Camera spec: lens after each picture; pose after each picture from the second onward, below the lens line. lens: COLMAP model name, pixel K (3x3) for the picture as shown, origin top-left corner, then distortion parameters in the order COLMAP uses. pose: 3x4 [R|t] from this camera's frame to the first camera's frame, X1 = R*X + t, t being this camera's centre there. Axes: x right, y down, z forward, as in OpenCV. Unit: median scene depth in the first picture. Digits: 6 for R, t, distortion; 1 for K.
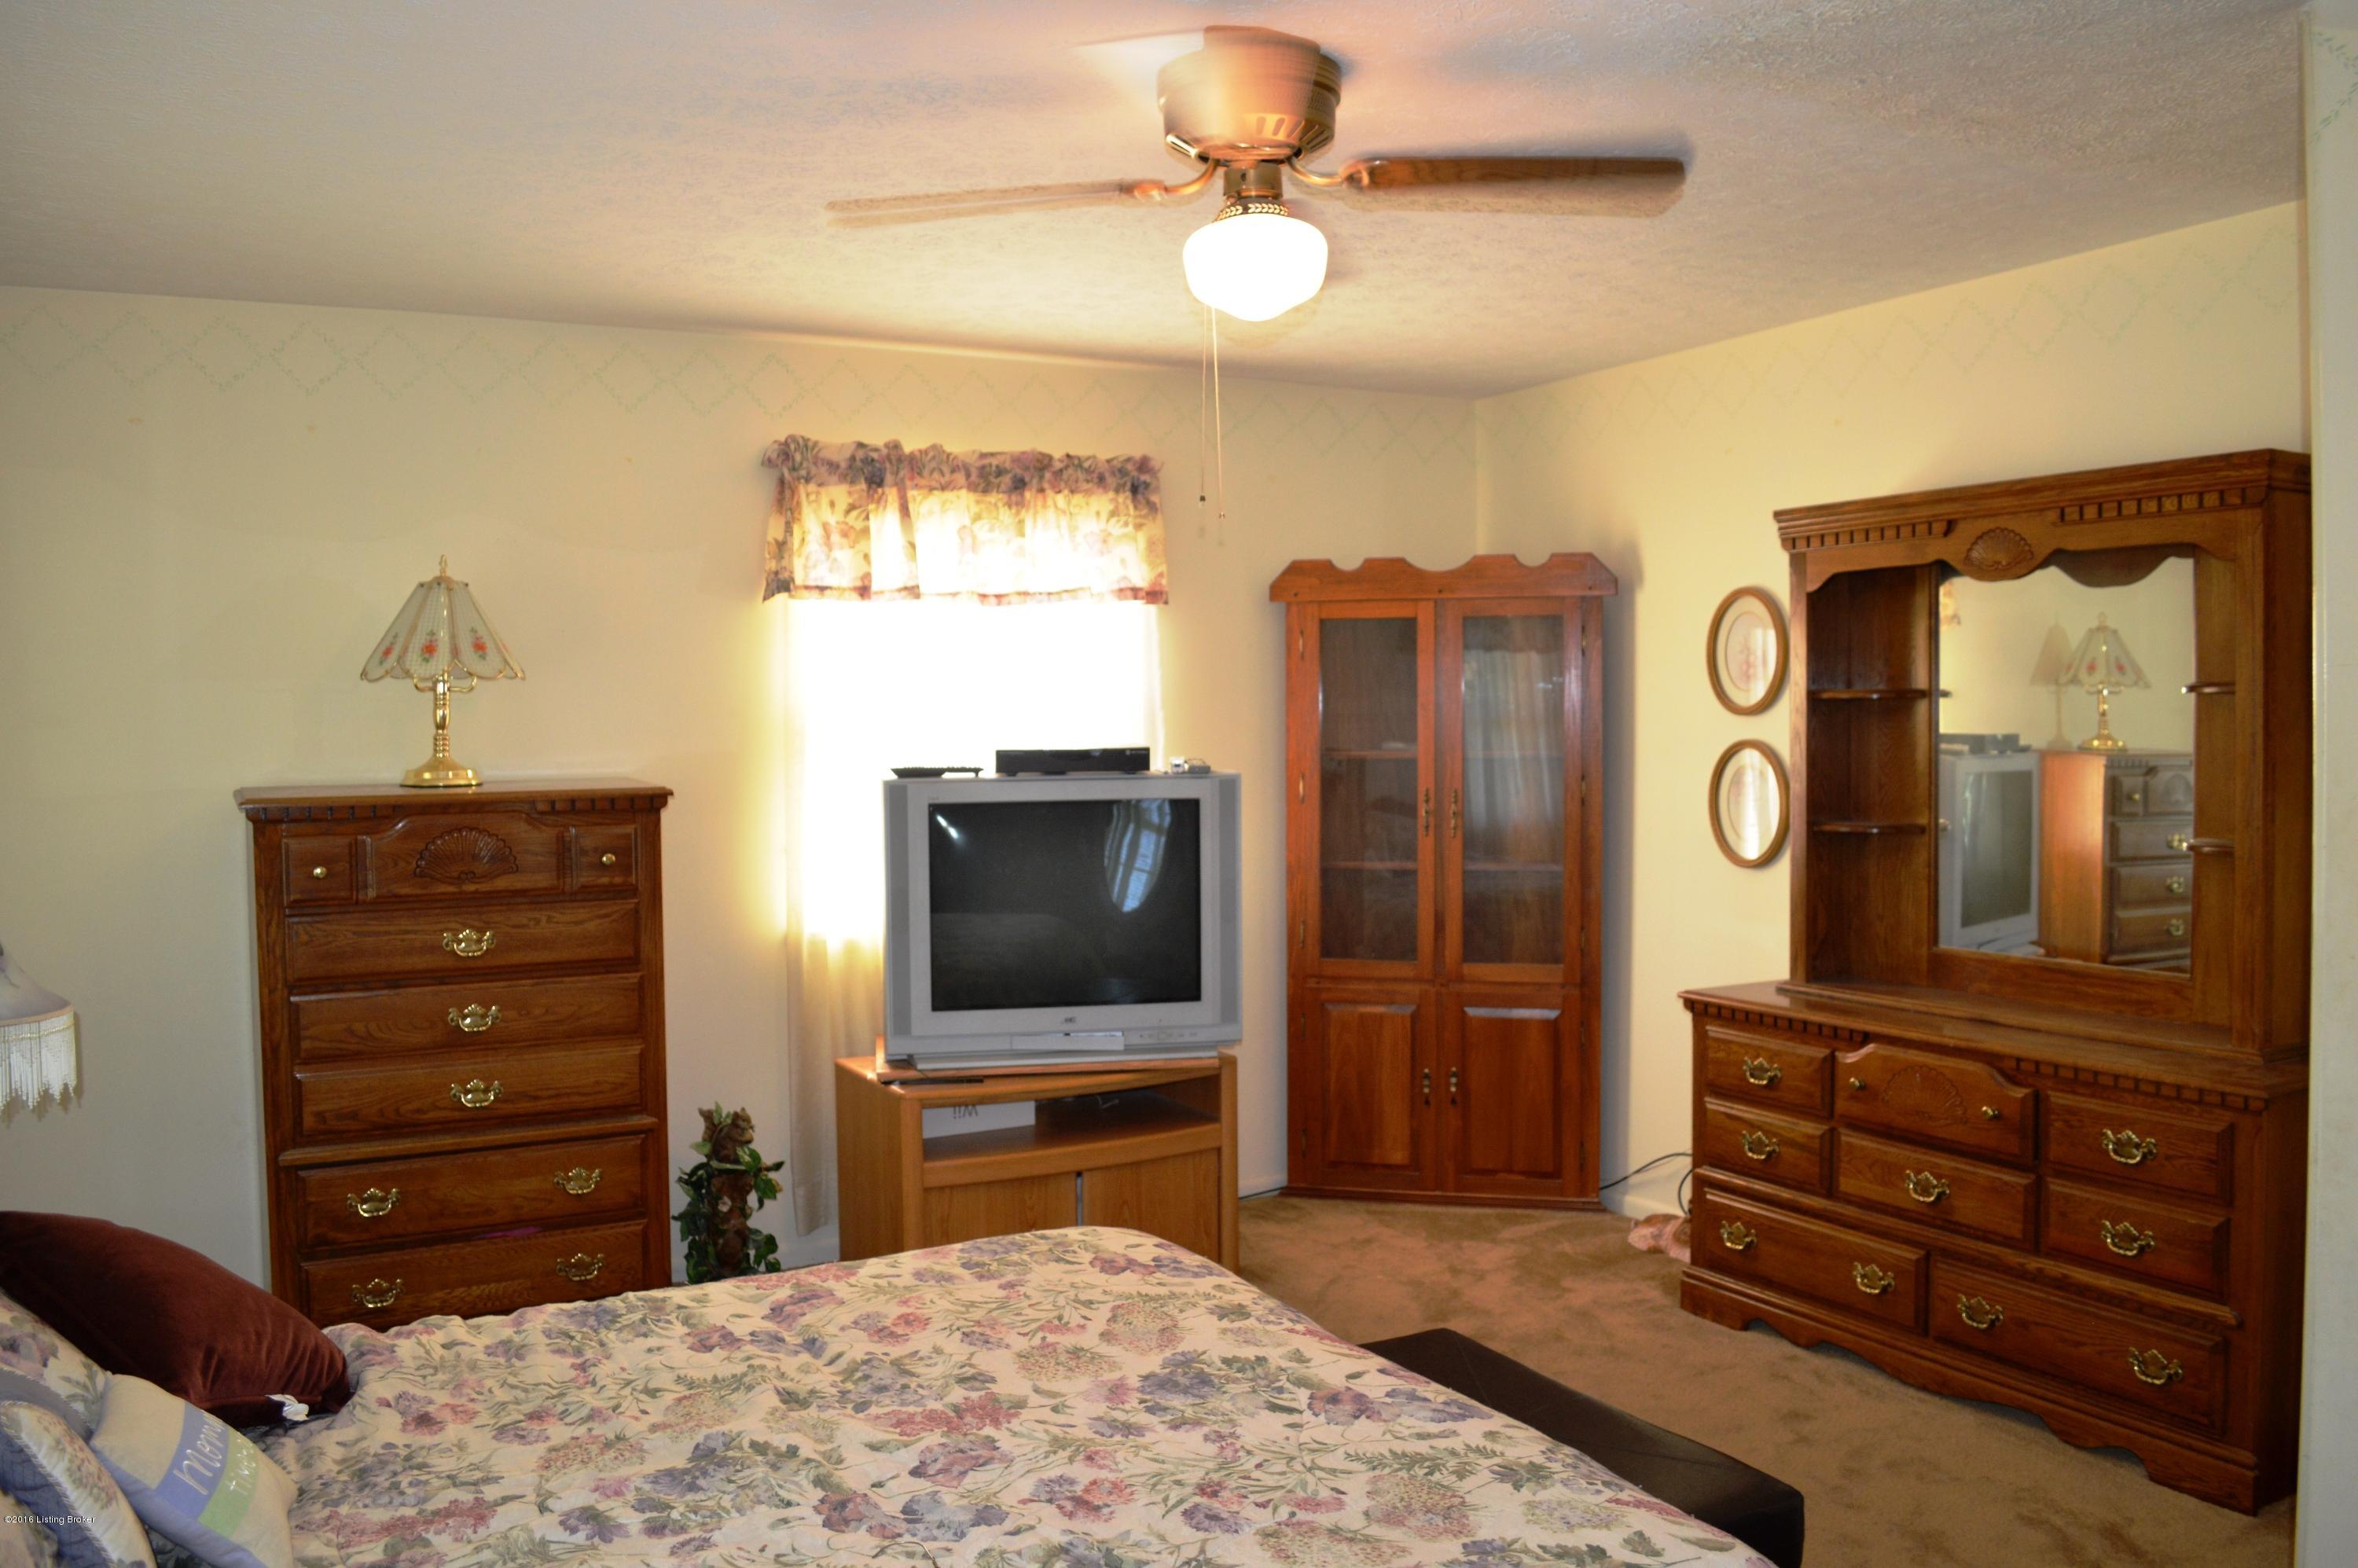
lens RADIAL K [[2058.0, 0, 1179.0], [0, 2058.0, 784.0], [0, 0, 1]] dist [-0.059321, -0.088027]
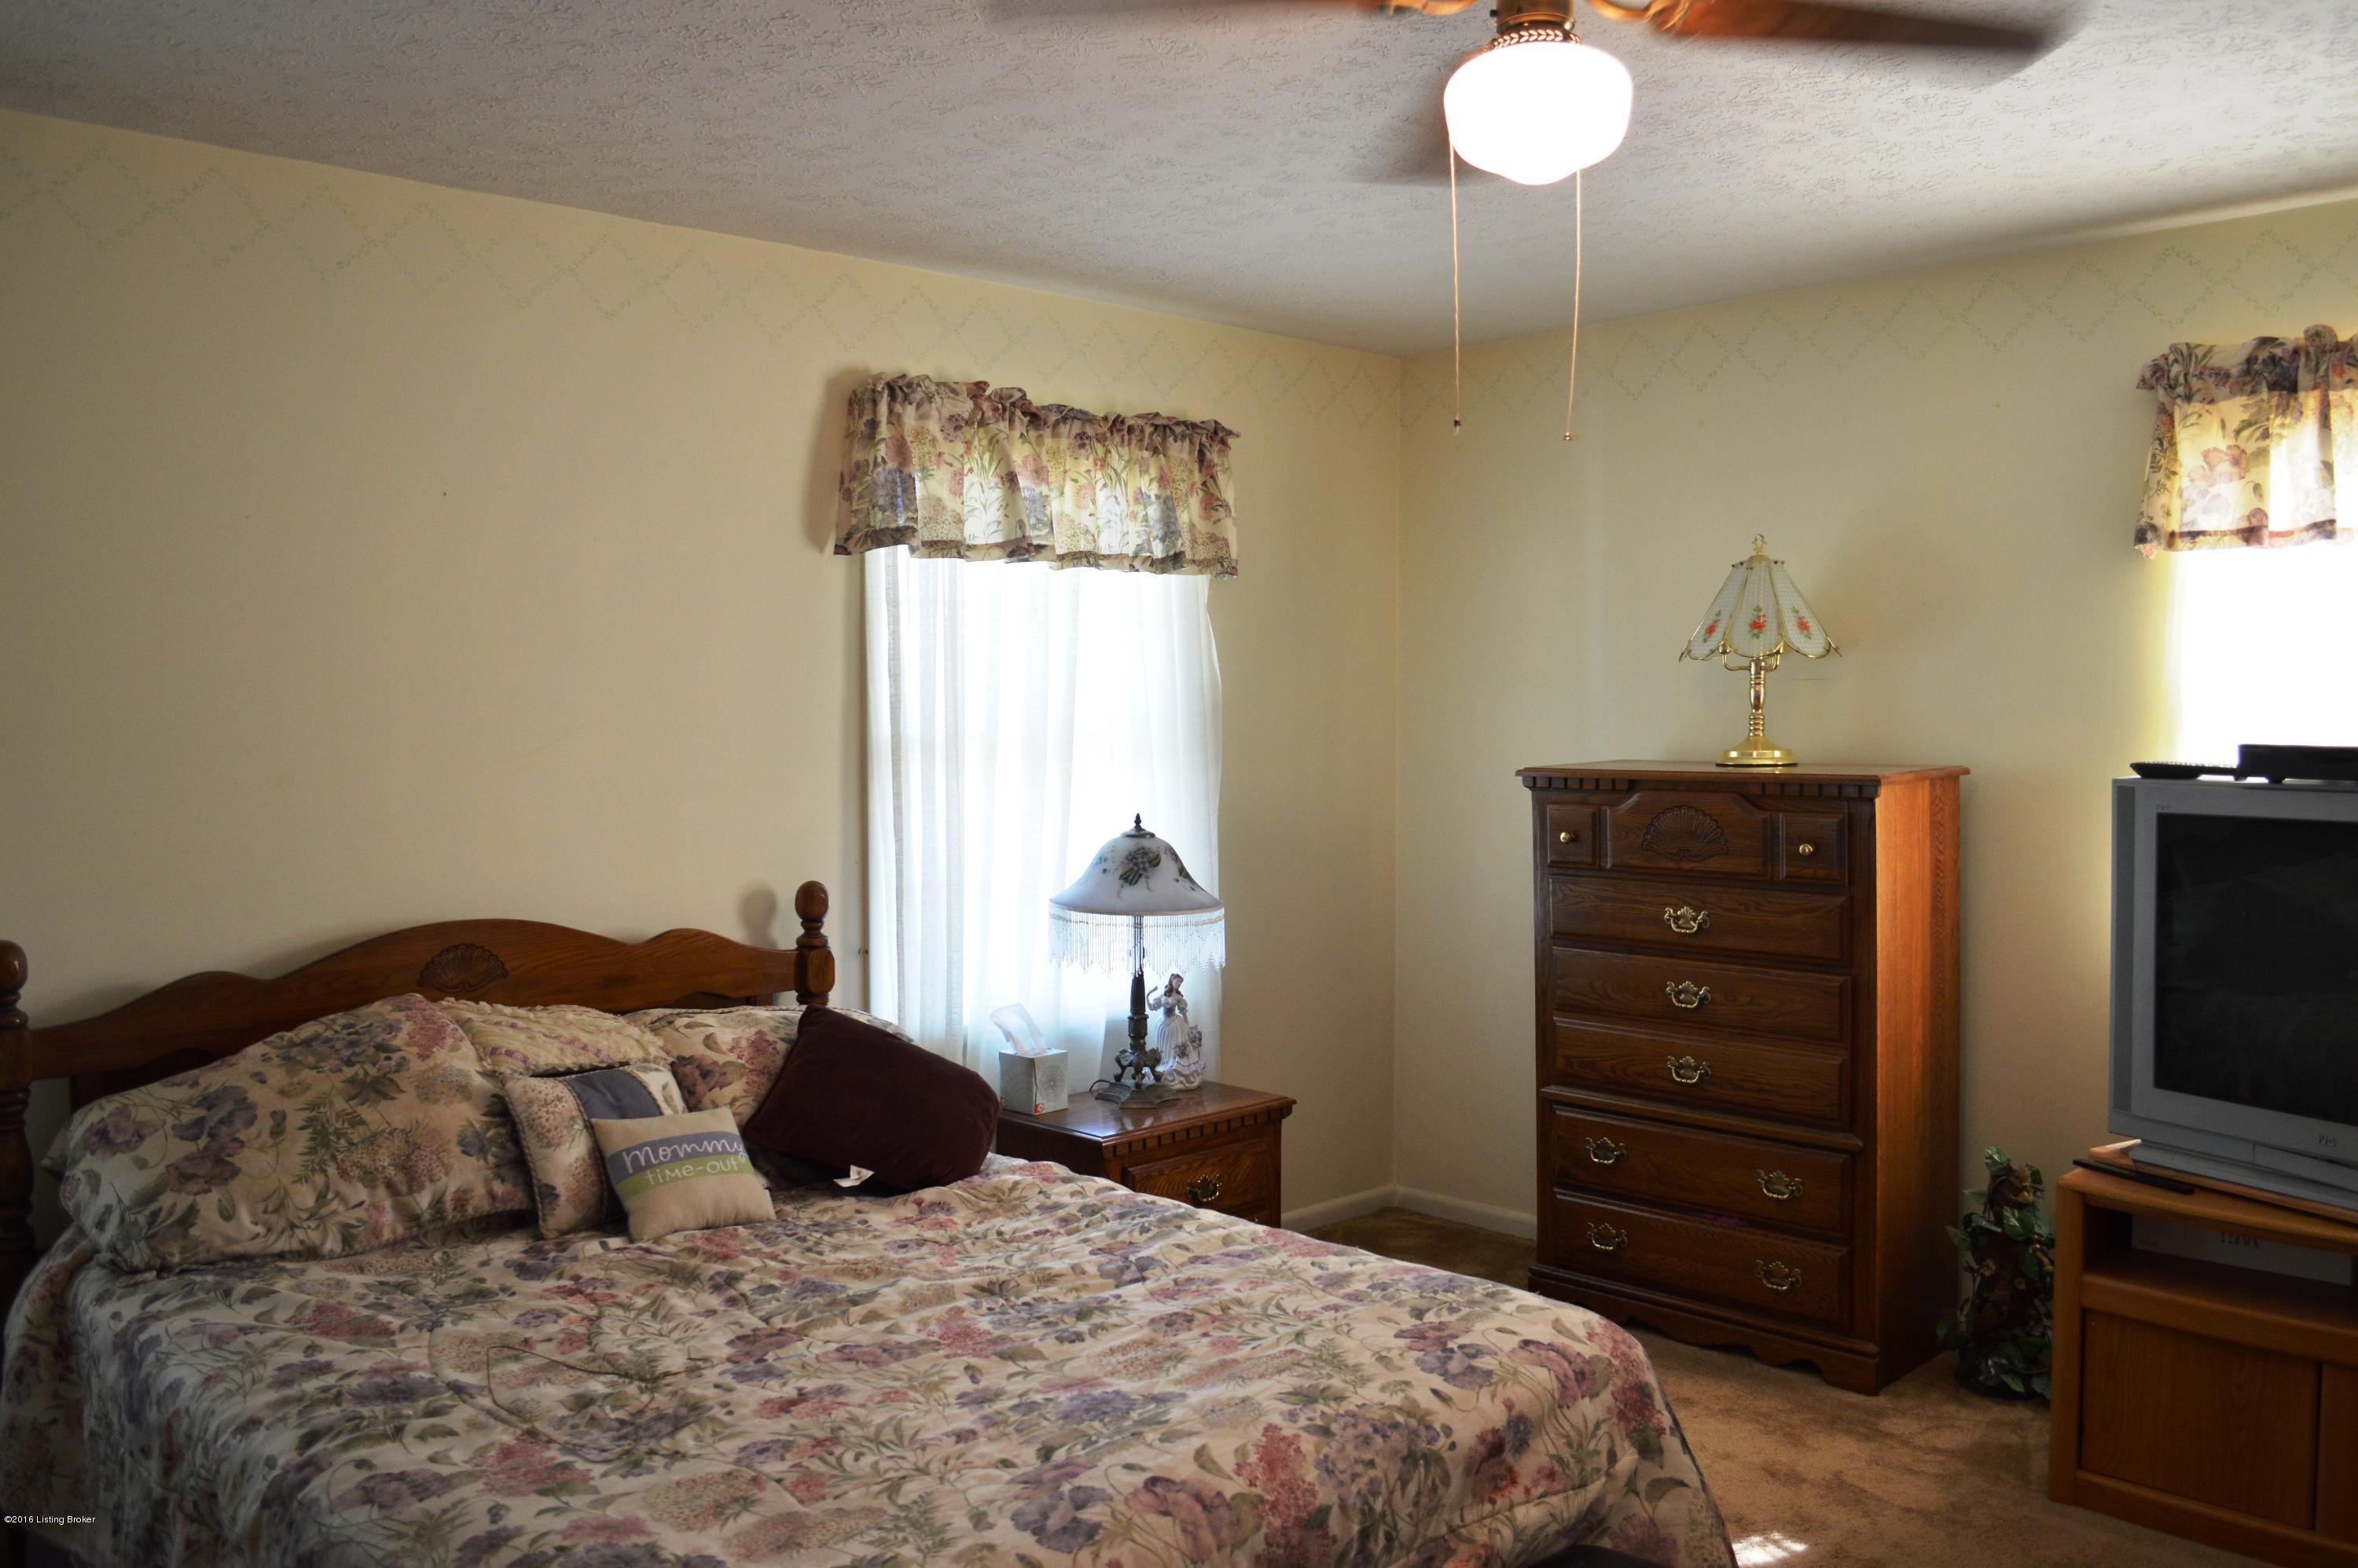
lens RADIAL K [[2058.0, 0, 1179.0], [0, 2058.0, 784.0], [0, 0, 1]] dist [-0.059321, -0.088027]
pose [[0.176025, 0.039505, -0.983593, 0.583624], [-0.035129, 0.998810, 0.033829, -0.014401], [0.983759, 0.028598, 0.177203, 0.551689]]
